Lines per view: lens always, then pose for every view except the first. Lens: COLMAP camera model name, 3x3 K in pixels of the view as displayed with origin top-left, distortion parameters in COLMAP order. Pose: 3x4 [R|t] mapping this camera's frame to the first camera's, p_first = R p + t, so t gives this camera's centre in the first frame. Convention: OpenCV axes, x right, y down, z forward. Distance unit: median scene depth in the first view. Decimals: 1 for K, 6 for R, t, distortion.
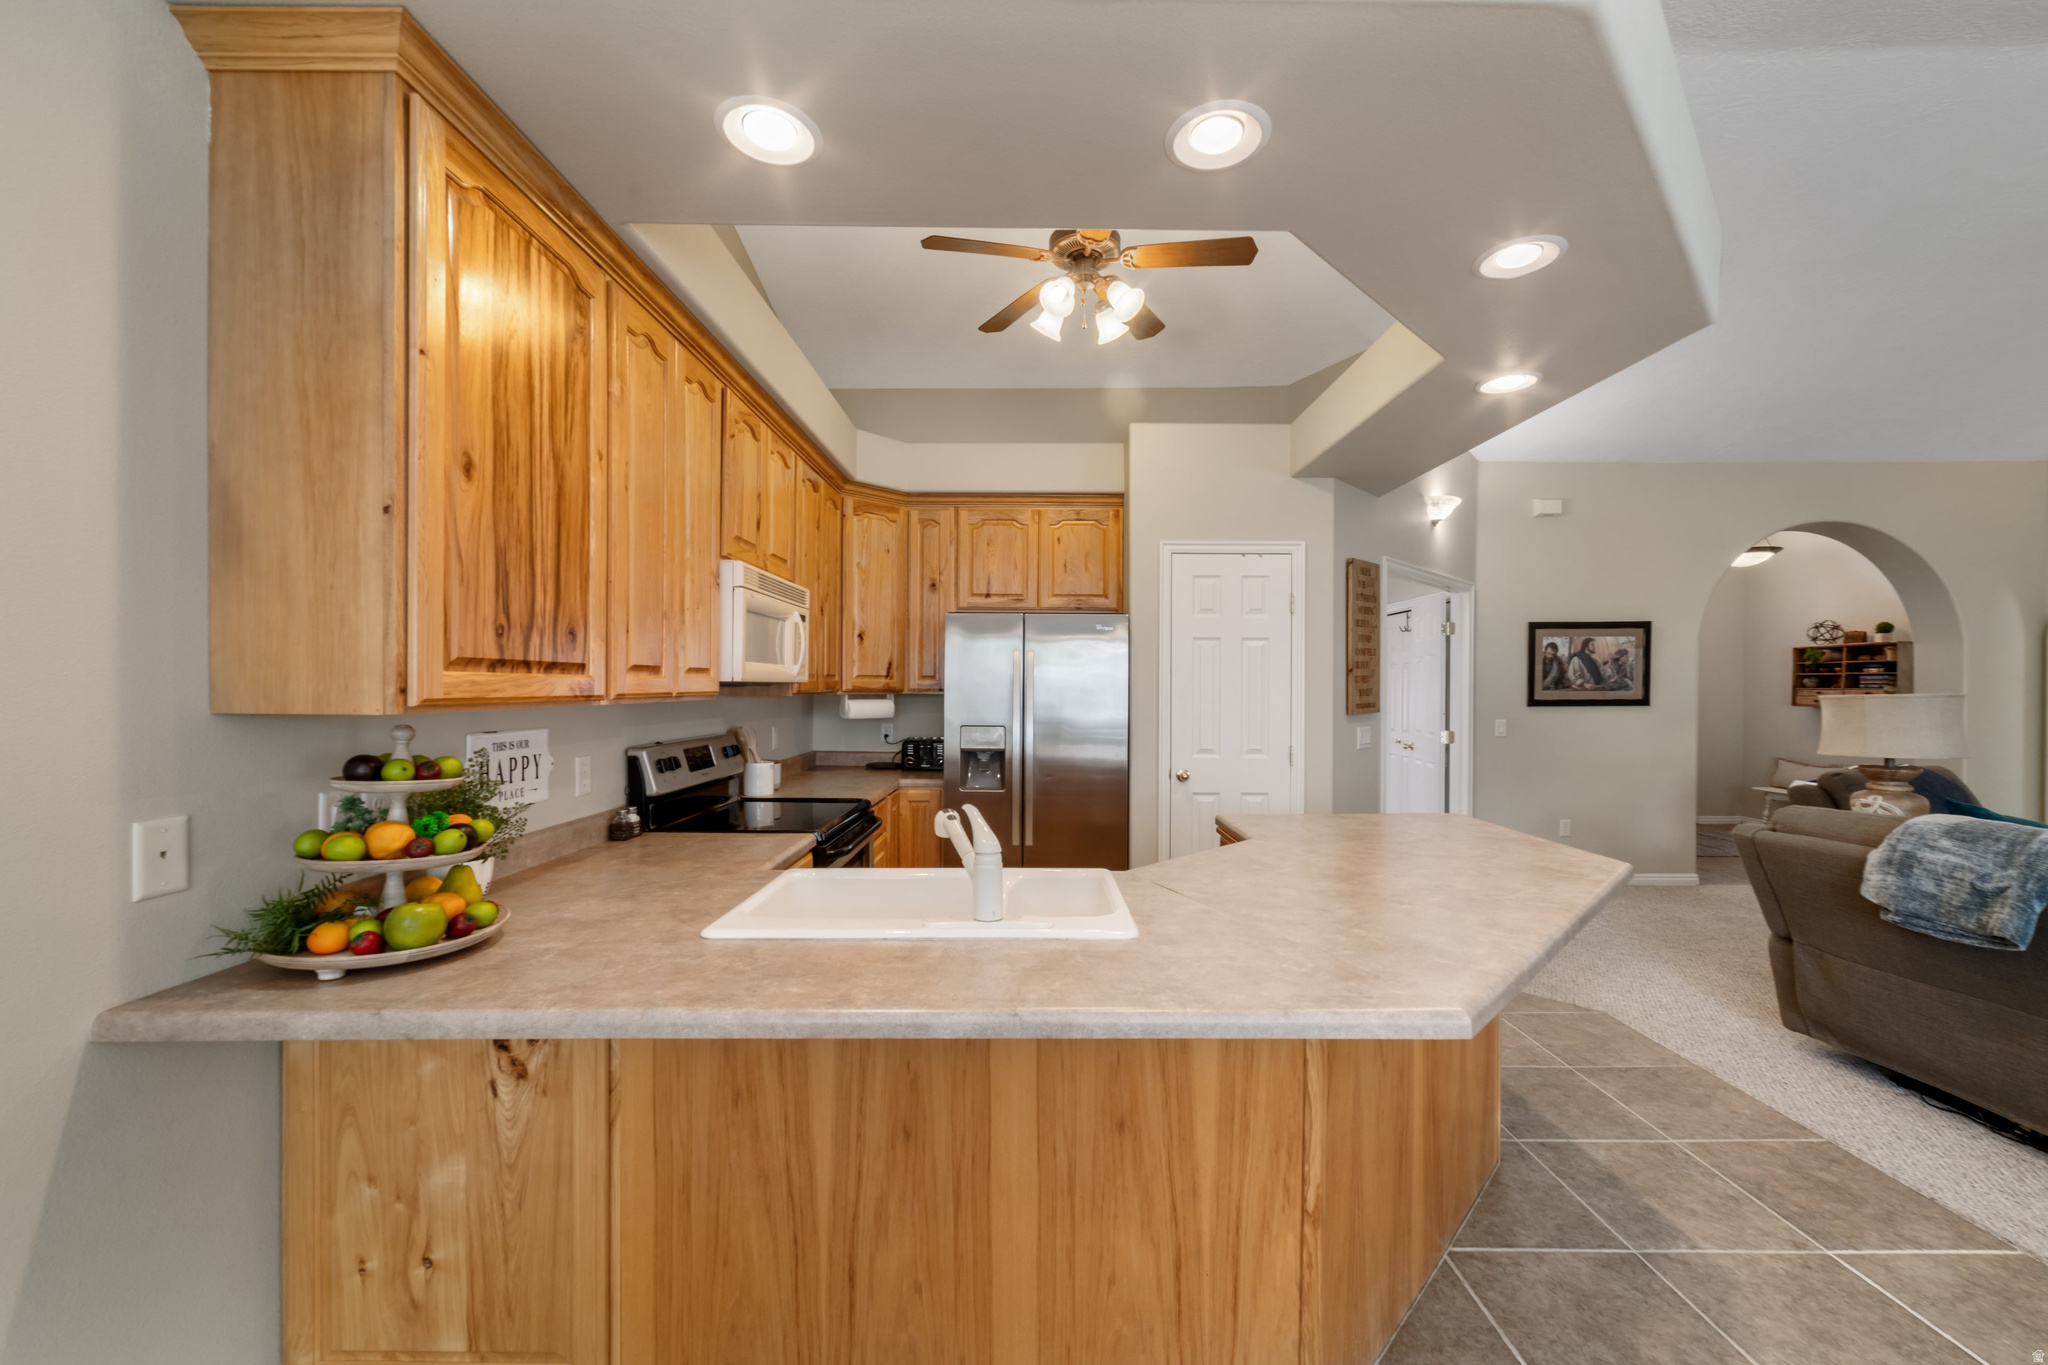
lens RADIAL K [[791.8, 0, 1034.9], [0, 791.8, 686.3], [0, 0, 1]] dist [-0.002390, 0.000314]
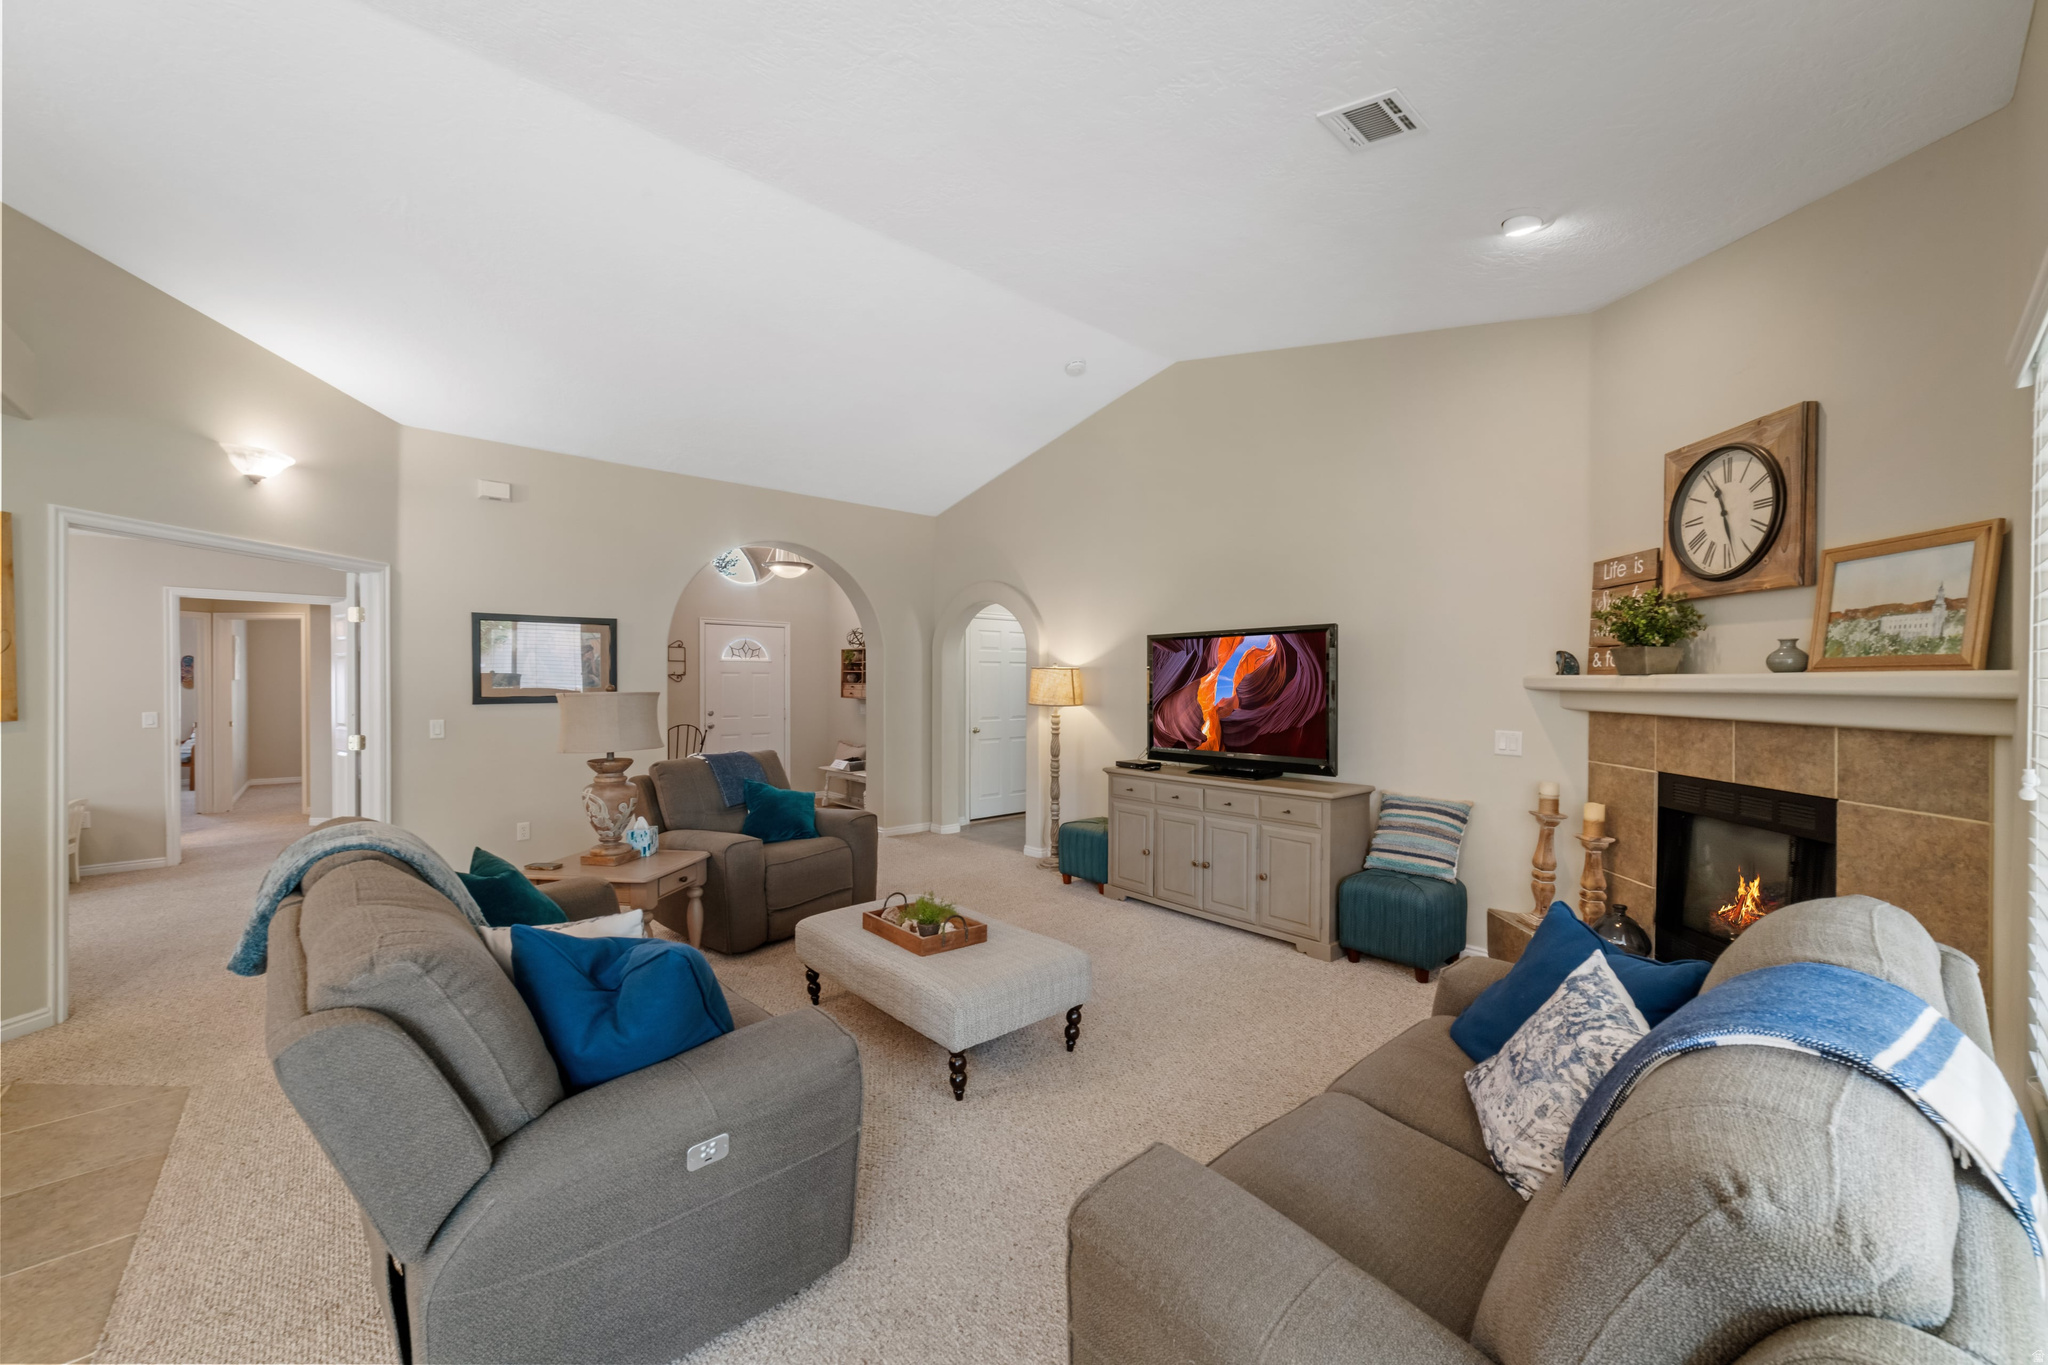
lens RADIAL K [[769.5, 0, 1027.8], [0, 769.5, 693.7], [0, 0, 1]] dist [-0.001045, 0.000014]
pose [[0.743854, -0.011095, 0.668250, 0.436326], [-0.001678, 0.999828, 0.018467, -0.004018], [-0.668340, -0.014858, 0.743708, -0.083546]]
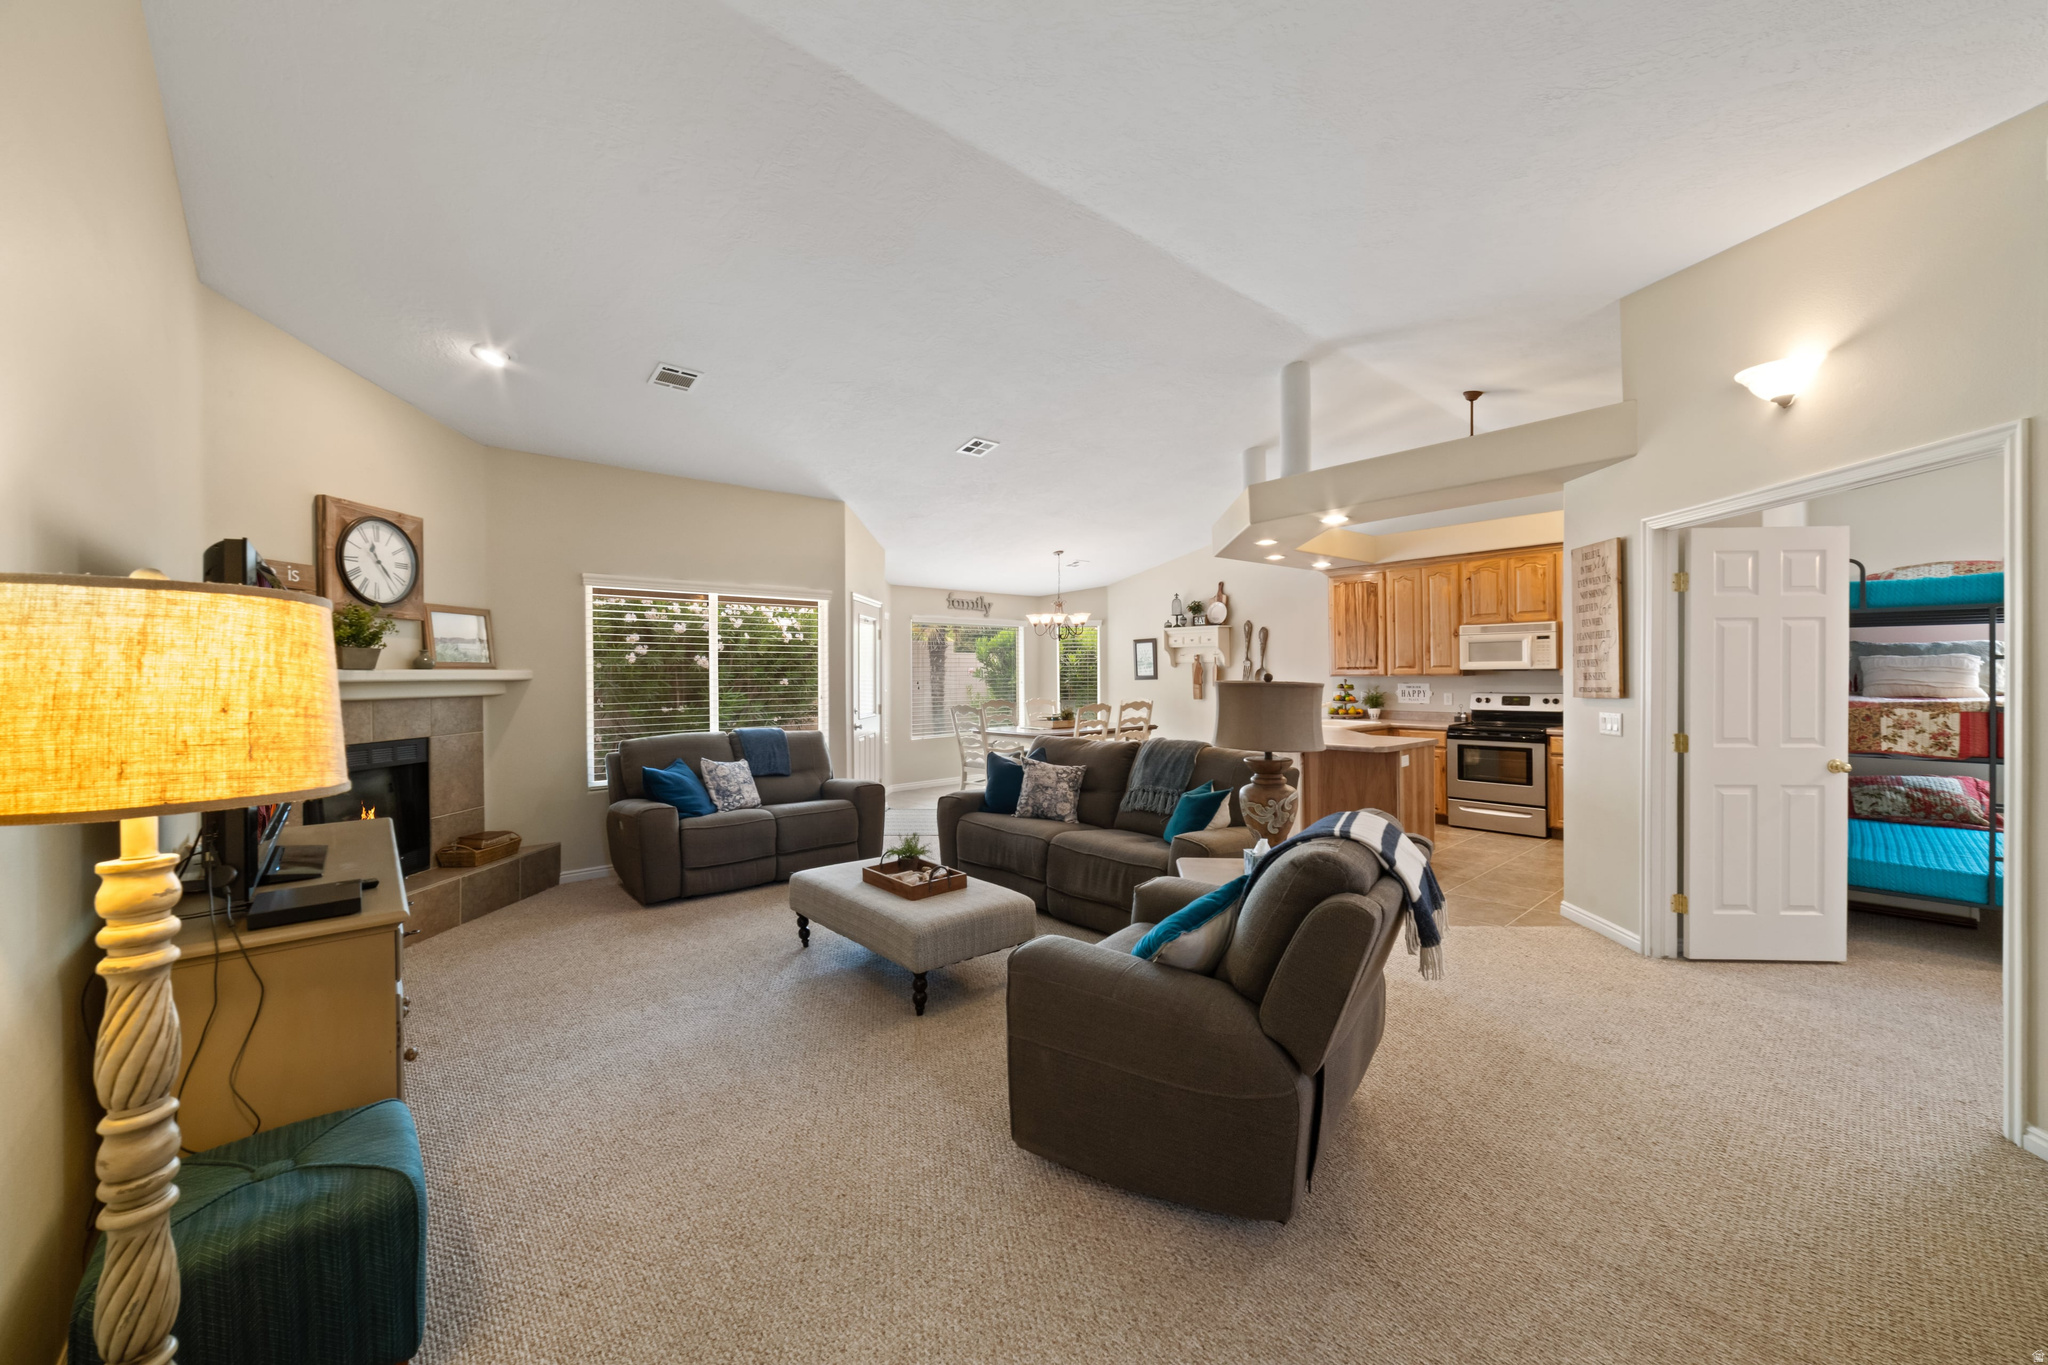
lens RADIAL K [[791.8, 0, 1034.9], [0, 791.8, 686.3], [0, 0, 1]] dist [-0.002390, 0.000314]
pose [[-0.734986, 0.016632, -0.677879, 1.034274], [0.009449, 0.999853, 0.014286, 0.001834], [0.678017, 0.004095, -0.735035, 0.796857]]
